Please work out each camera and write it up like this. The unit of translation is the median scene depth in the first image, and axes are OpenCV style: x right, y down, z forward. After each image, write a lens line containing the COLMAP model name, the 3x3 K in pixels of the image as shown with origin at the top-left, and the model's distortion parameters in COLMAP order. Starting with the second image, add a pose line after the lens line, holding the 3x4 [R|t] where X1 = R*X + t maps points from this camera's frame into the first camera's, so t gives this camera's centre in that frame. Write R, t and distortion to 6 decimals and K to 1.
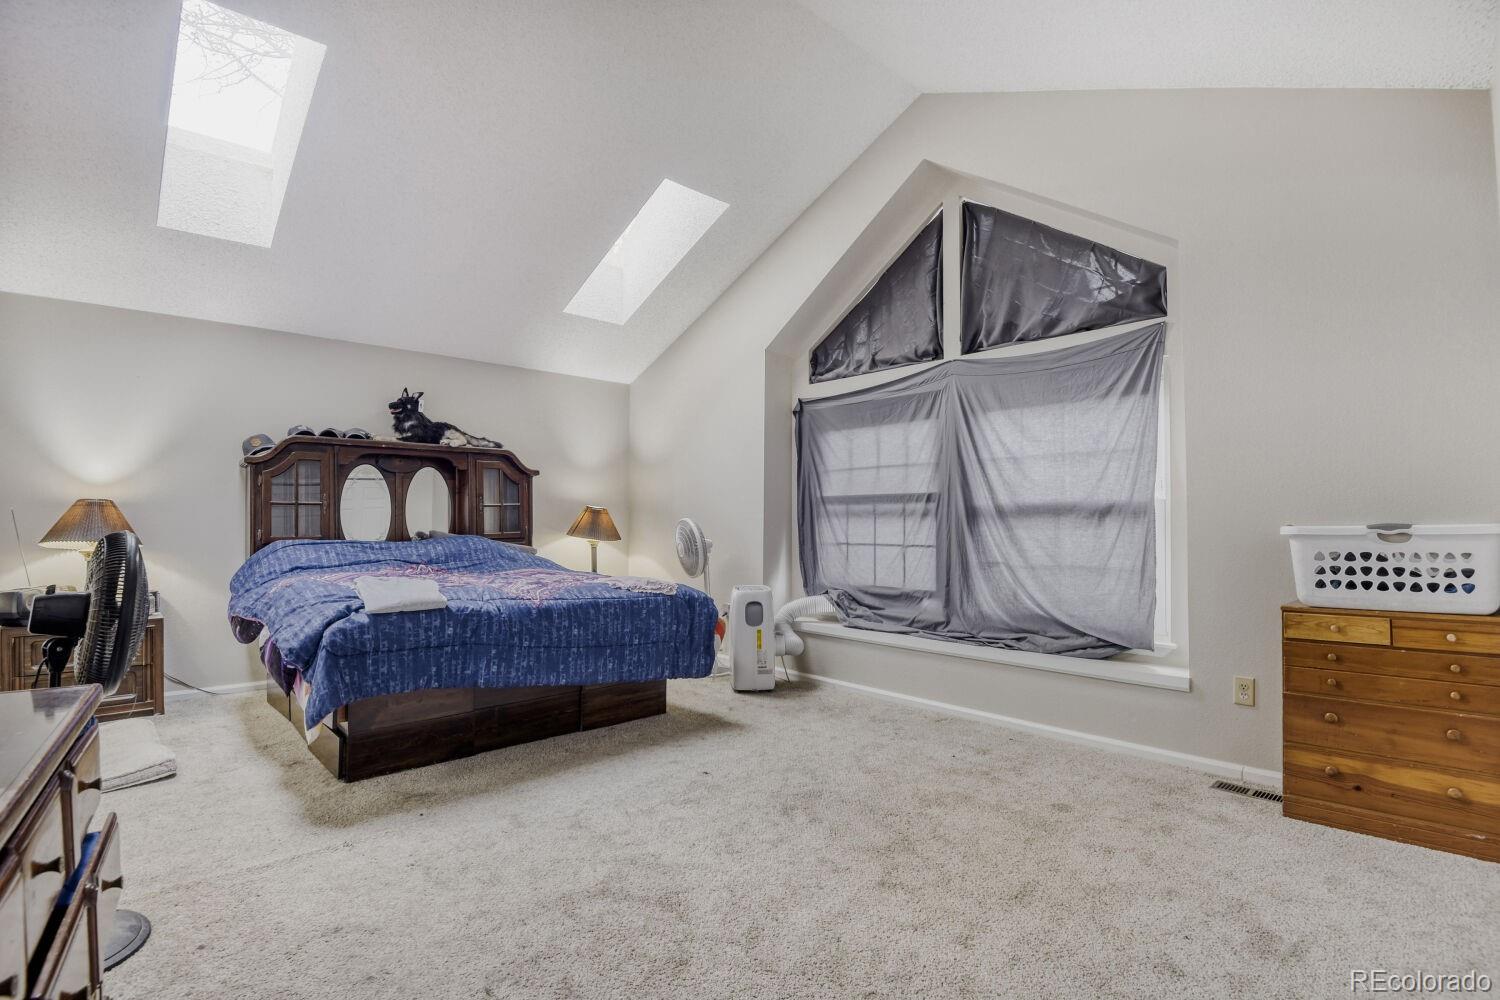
lens RADIAL K [[706.5, 0, 749.7], [0, 706.5, 502.0], [0, 0, 1]] dist [0.010801, -0.020892]
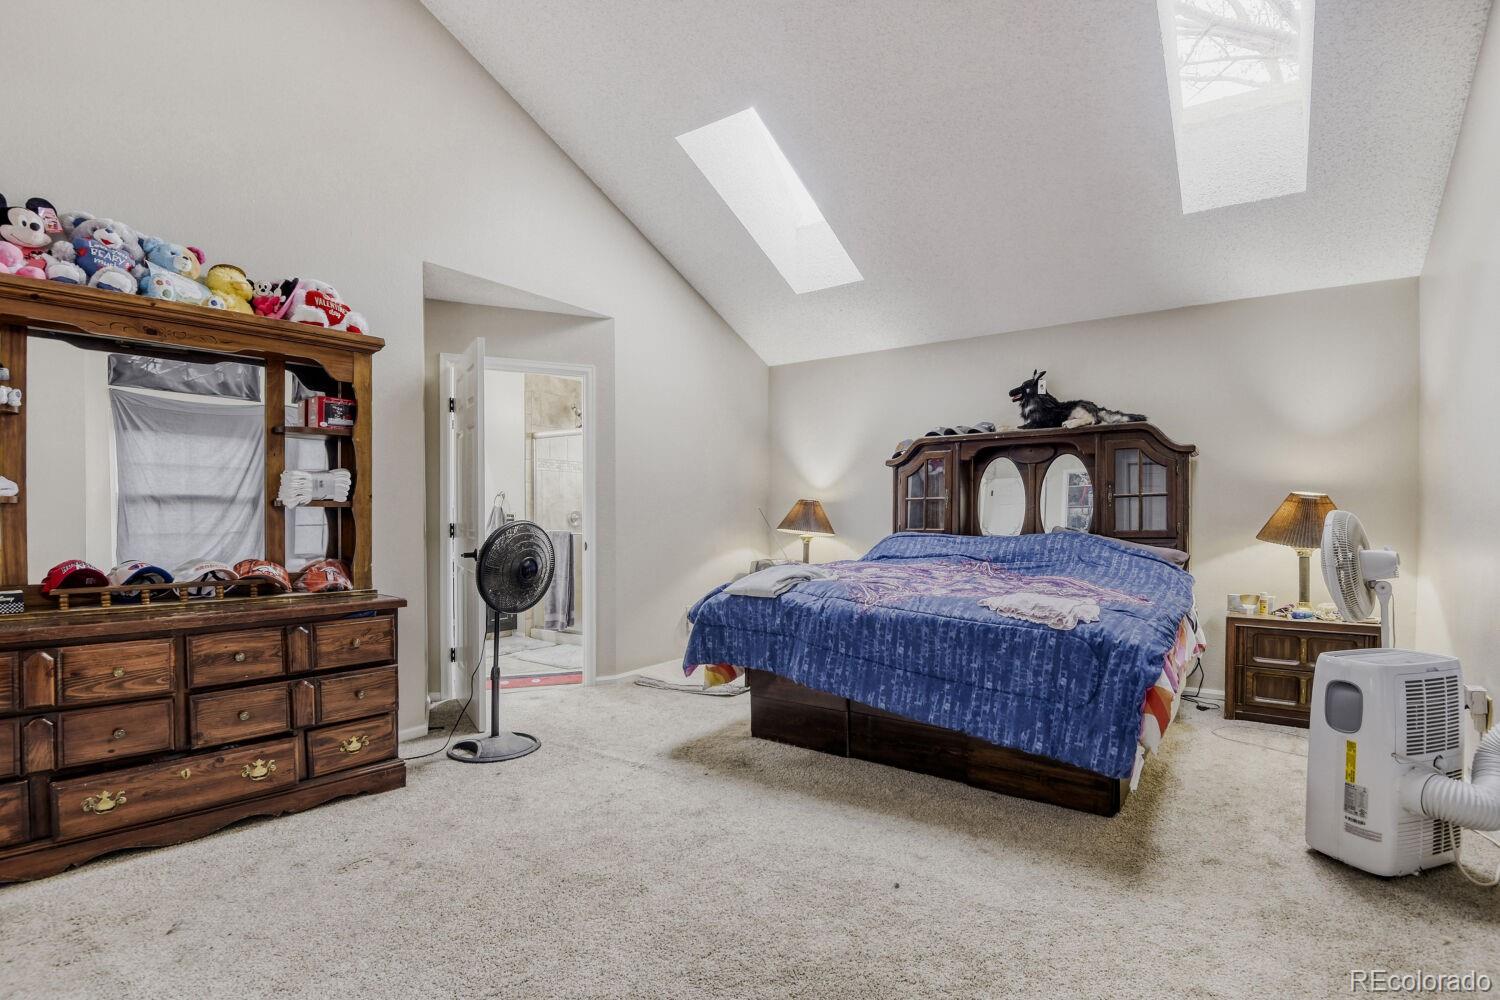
lens RADIAL K [[706.5, 0, 718.4], [0, 706.5, 523.8], [0, 0, 1]] dist [0.010801, -0.020892]
pose [[0.205798, 0.011830, -0.978523, 0.461652], [0.023868, 0.999569, 0.017105, 0.016885], [0.978303, -0.026875, 0.205427, 0.575147]]
